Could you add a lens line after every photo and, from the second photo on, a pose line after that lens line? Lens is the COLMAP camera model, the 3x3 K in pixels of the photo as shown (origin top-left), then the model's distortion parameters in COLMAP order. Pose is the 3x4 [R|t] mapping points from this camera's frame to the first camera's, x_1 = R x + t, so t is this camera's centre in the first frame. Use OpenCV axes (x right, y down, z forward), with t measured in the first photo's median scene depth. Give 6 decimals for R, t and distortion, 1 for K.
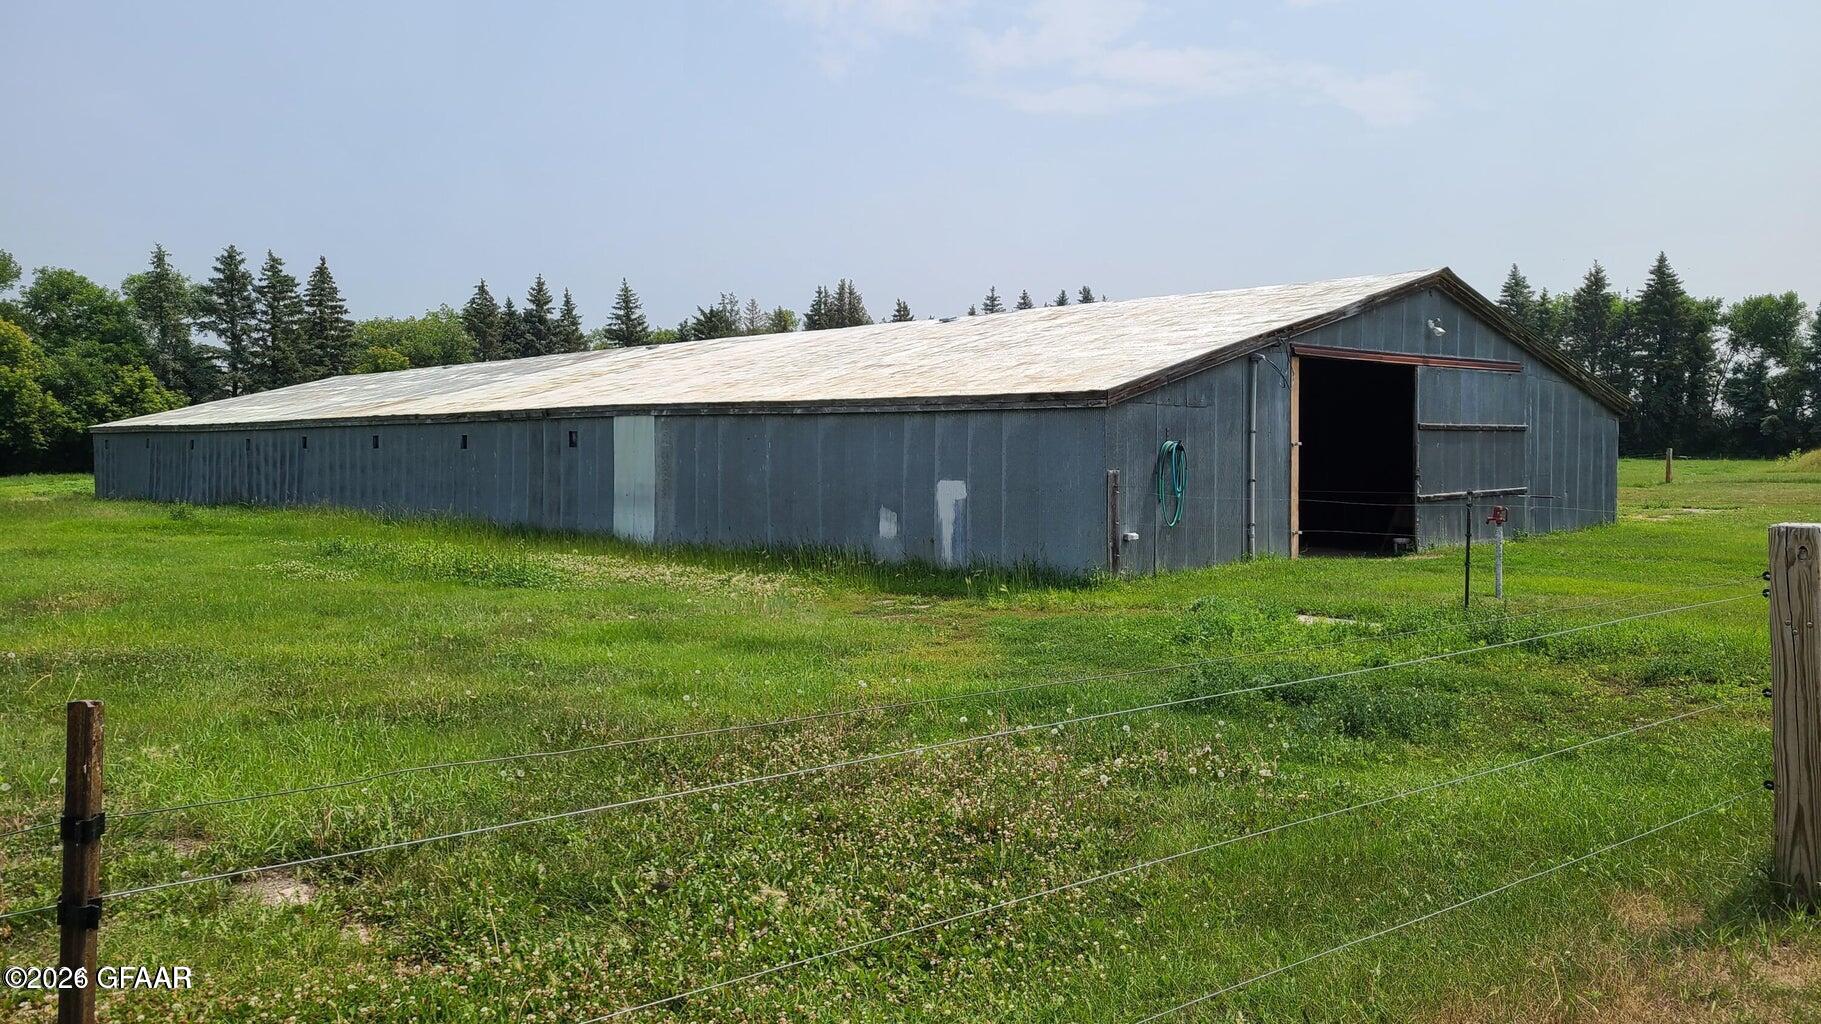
lens RADIAL K [[1365.7, 0, 910.5], [0, 1365.7, 512.0], [0, 0, 1]] dist [0.043387, -0.063606]
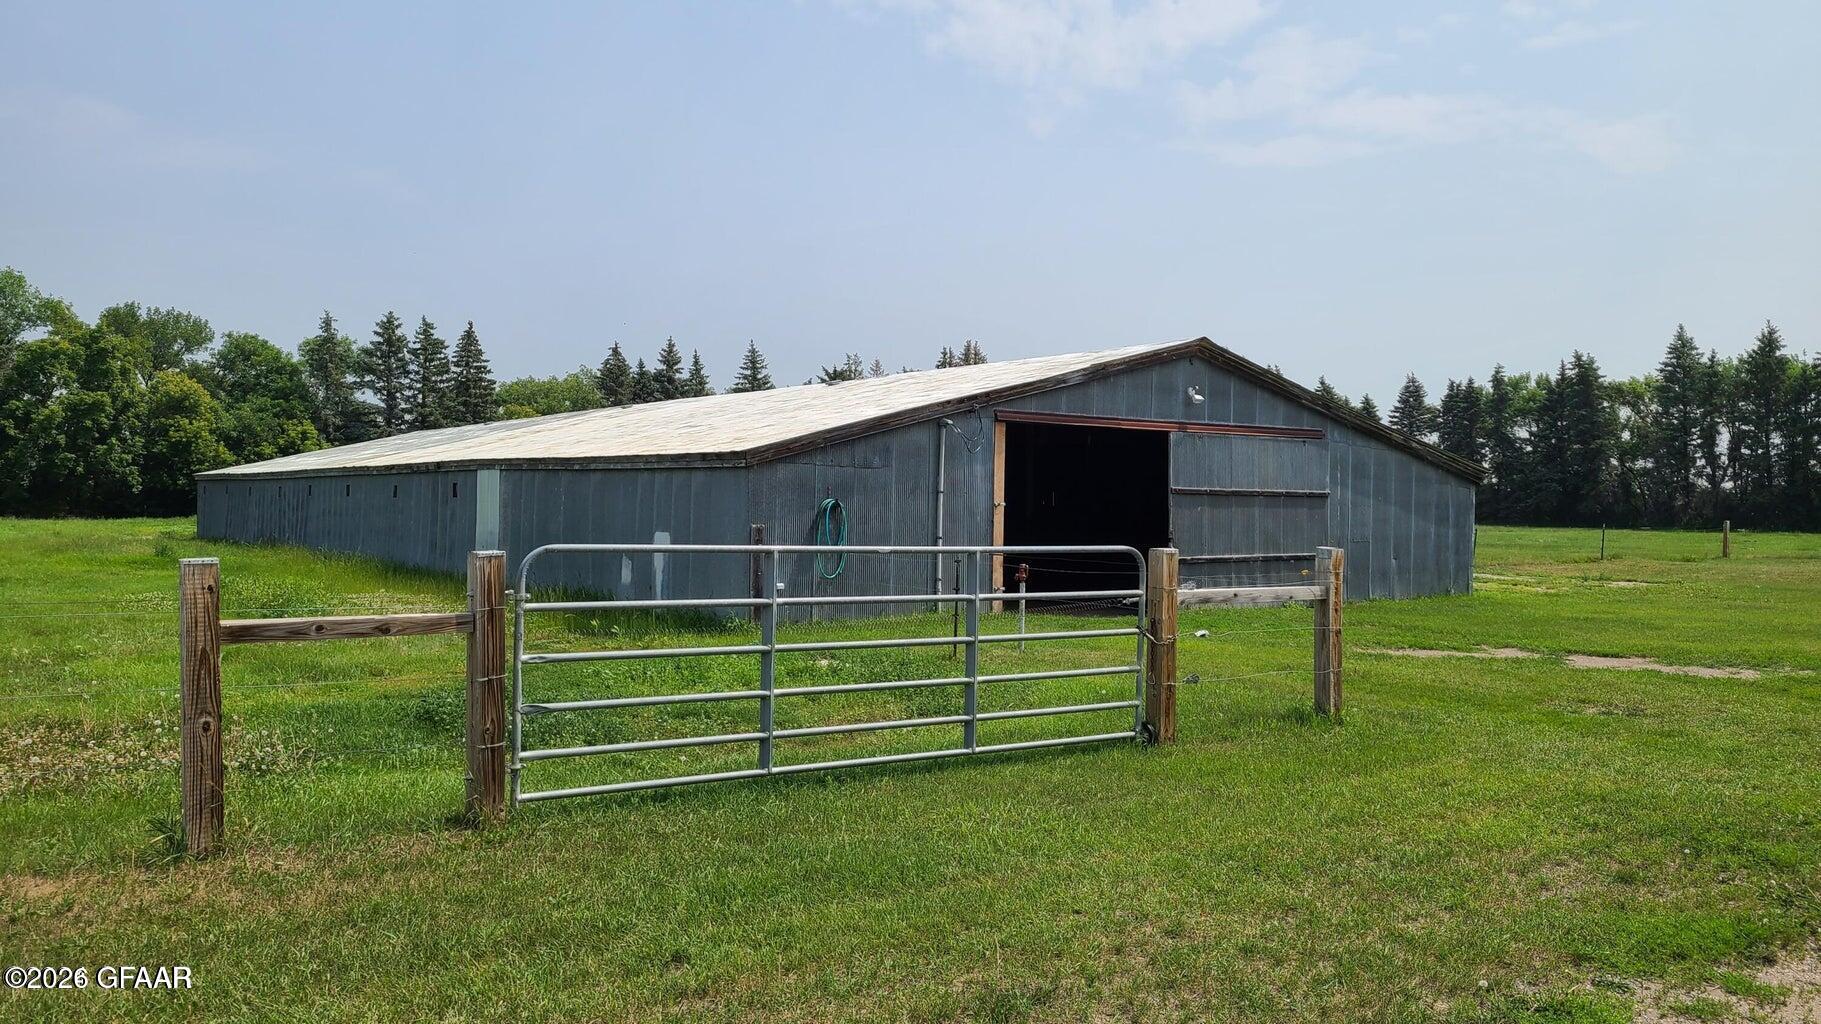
lens RADIAL K [[1336.2, 0, 905.8], [0, 1336.2, 650.3], [0, 0, 1]] dist [0.004284, -0.002035]
pose [[0.986212, 0.036523, -0.161404, 0.104880], [-0.026613, 0.997650, 0.063137, -0.000016], [0.163331, -0.057971, 0.984867, -0.012317]]
